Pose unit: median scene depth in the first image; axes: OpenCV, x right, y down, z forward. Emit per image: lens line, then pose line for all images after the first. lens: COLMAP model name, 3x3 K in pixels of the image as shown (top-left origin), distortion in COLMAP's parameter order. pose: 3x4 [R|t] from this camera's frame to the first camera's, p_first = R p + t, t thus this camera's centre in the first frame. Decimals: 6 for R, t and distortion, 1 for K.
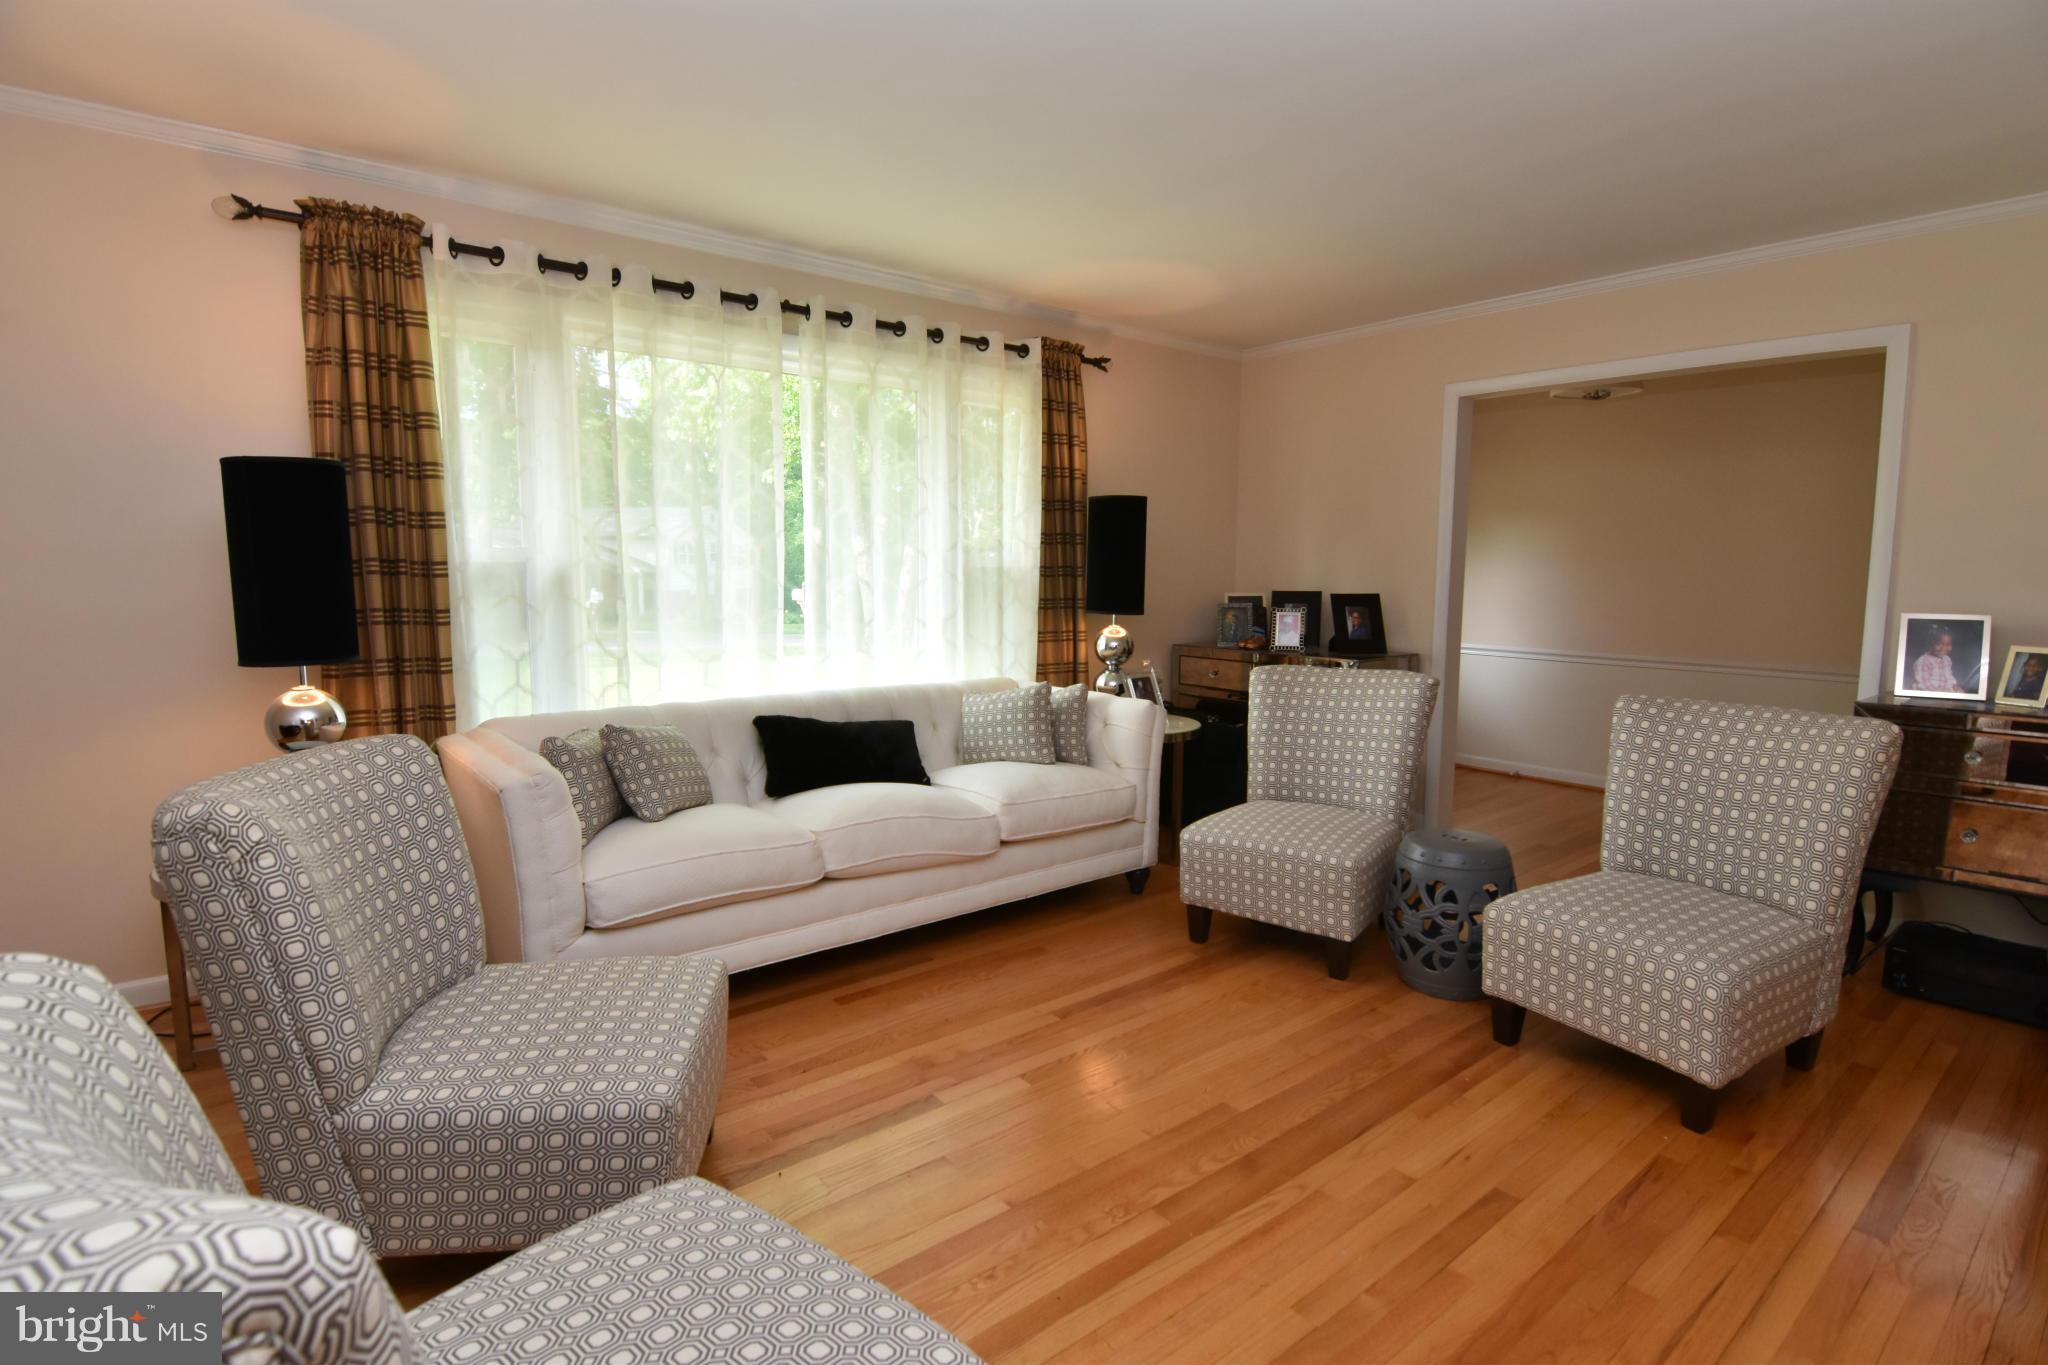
lens RADIAL K [[992.0, 0, 1033.1], [0, 992.0, 680.6], [0, 0, 1]] dist [-0.002496, -0.013823]
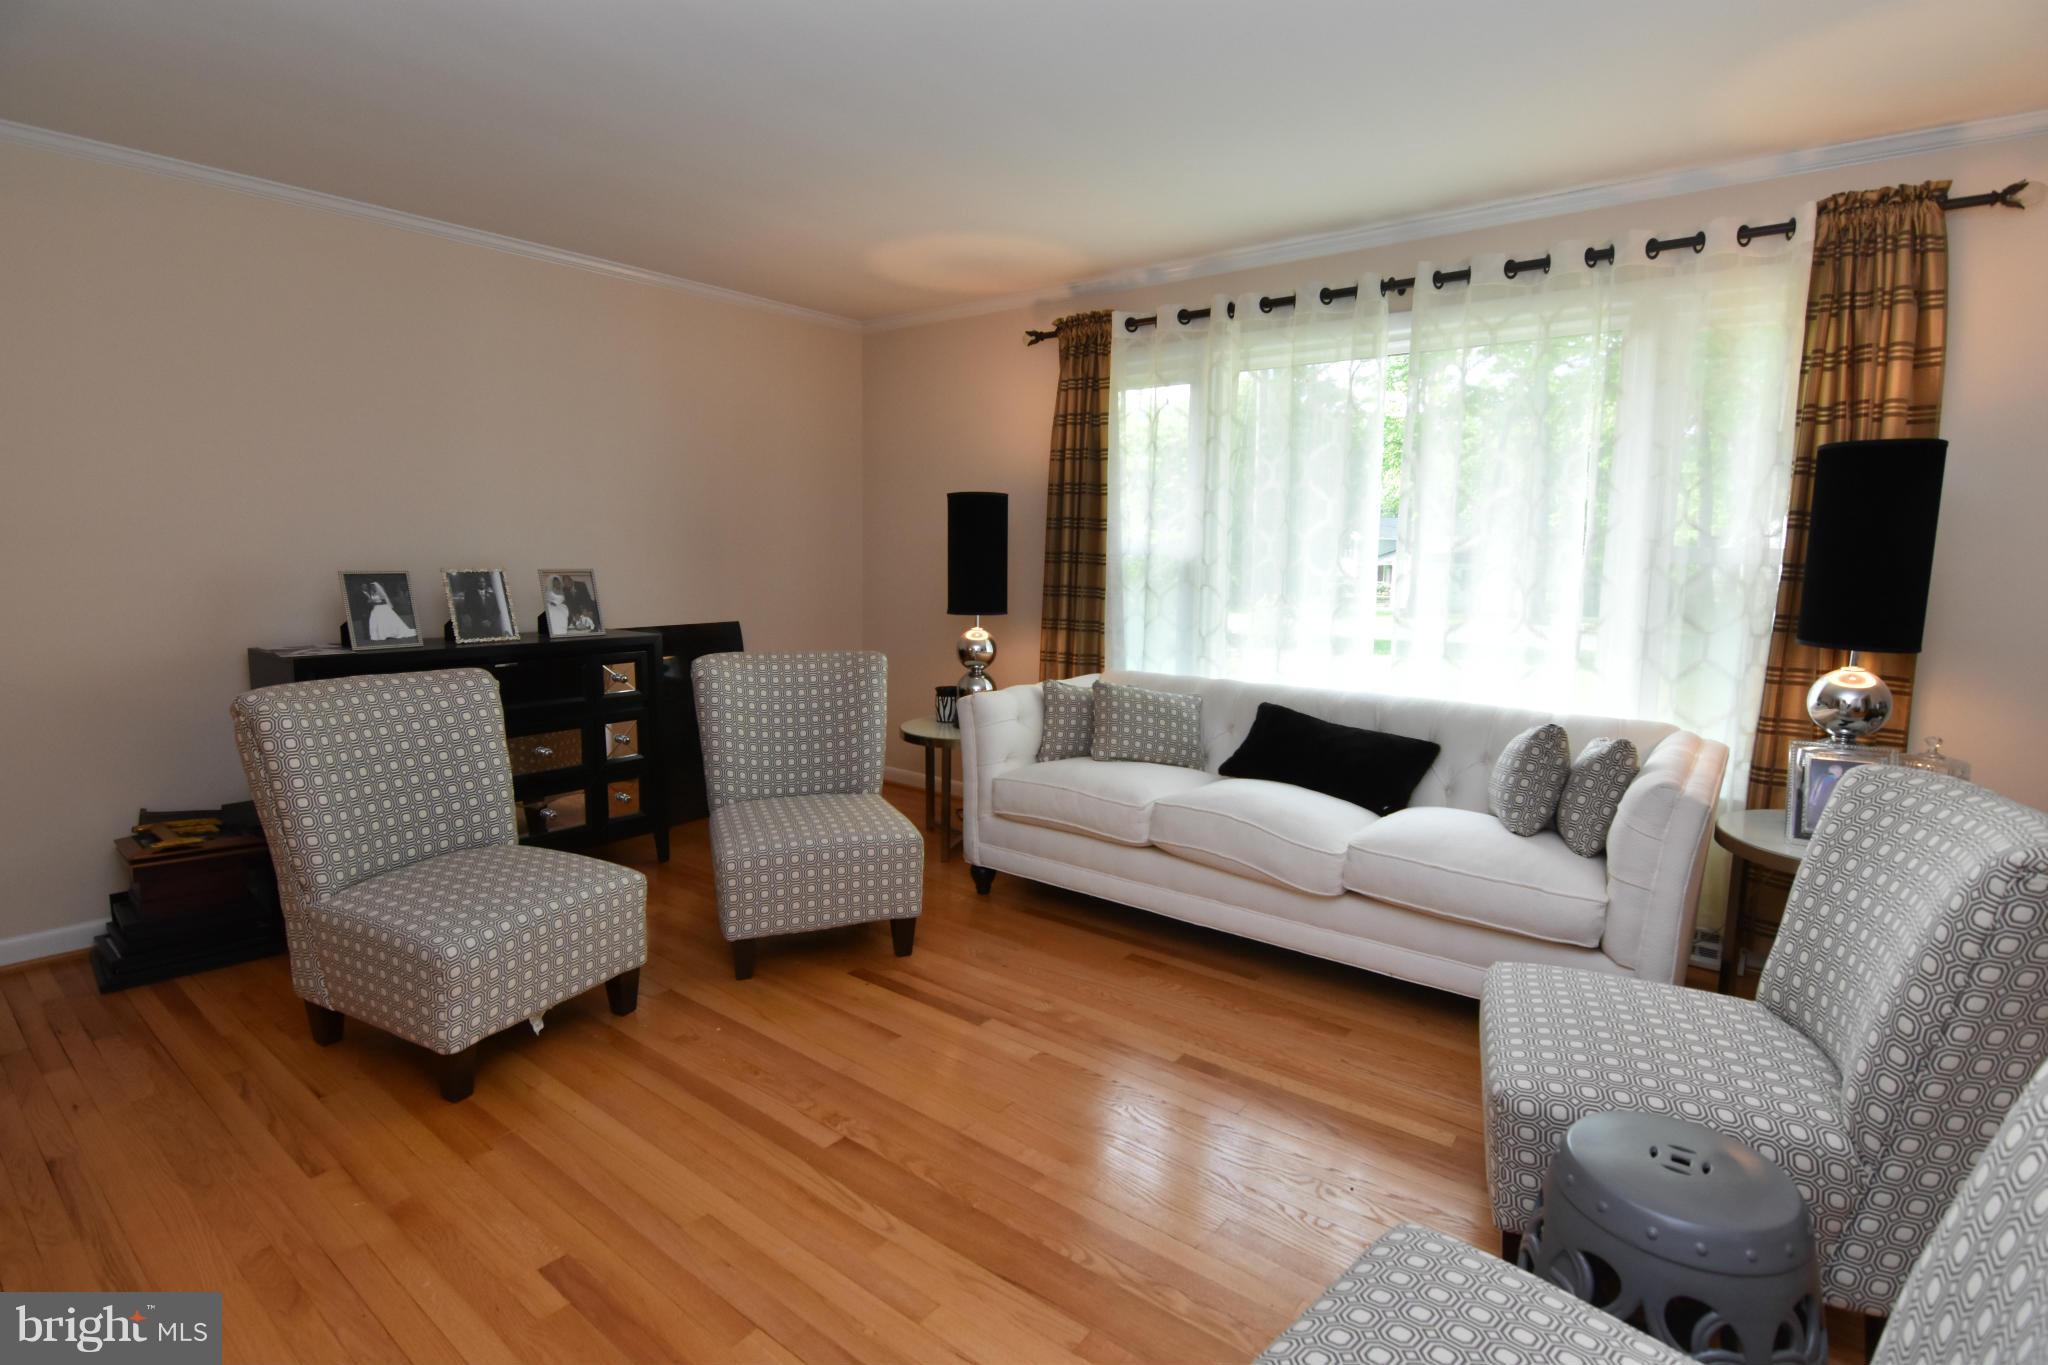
lens RADIAL K [[992.0, 0, 1033.1], [0, 992.0, 680.6], [0, 0, 1]] dist [-0.002496, -0.013823]
pose [[0.229922, 0.128360, -0.964707, 0.695652], [-0.113622, 0.988025, 0.104383, -0.071062], [0.966554, 0.085612, 0.241753, 0.522996]]
